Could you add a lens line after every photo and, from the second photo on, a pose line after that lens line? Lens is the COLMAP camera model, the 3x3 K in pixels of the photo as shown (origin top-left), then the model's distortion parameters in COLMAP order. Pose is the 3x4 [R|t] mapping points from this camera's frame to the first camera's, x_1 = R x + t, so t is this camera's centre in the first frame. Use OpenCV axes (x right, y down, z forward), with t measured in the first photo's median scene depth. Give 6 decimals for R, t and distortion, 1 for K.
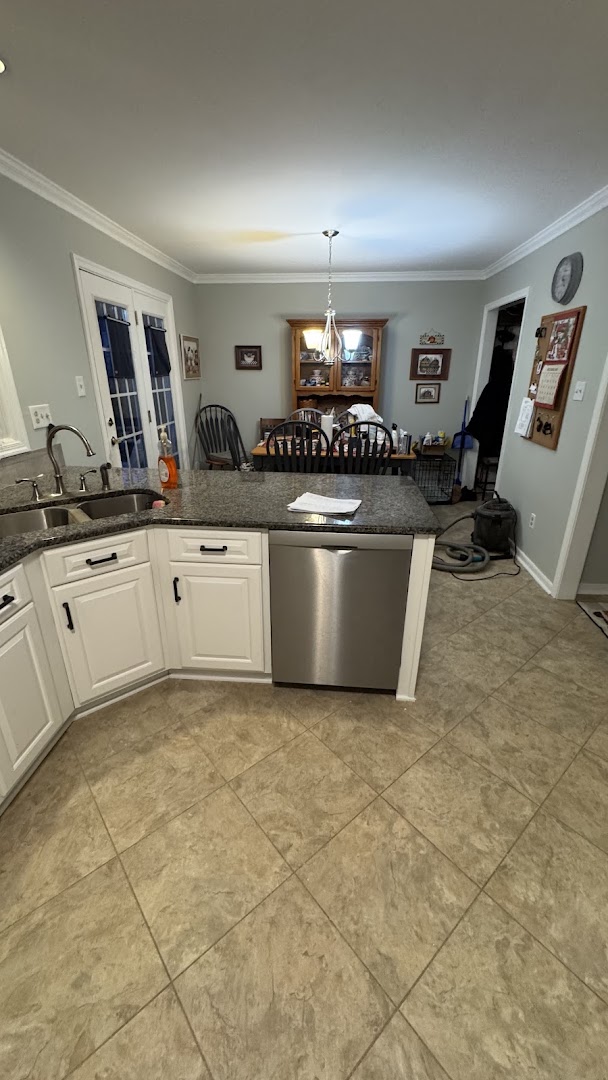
lens RADIAL K [[429.1, 0, 307.2], [0, 429.1, 540.1], [0, 0, 1]] dist [-0.003506, 0.000439]
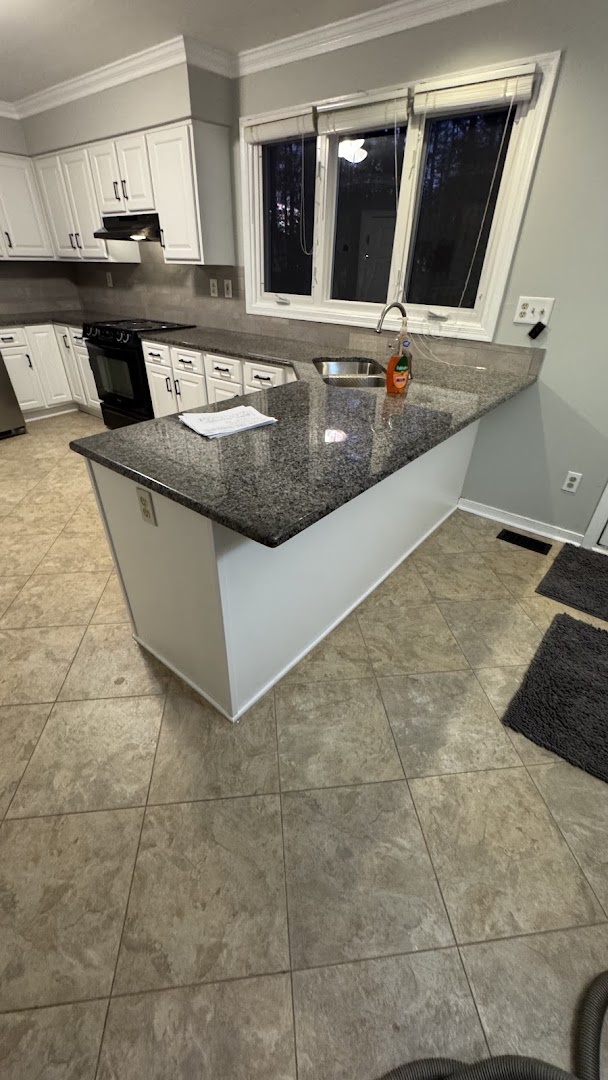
lens RADIAL K [[429.1, 0, 301.0], [0, 429.1, 539.4], [0, 0, 1]] dist [-0.003506, 0.000439]
pose [[-0.565259, 0.432366, -0.702526, 0.644661], [-0.327784, 0.663791, 0.672265, -0.532669], [0.756994, 0.610280, -0.233491, 1.457471]]
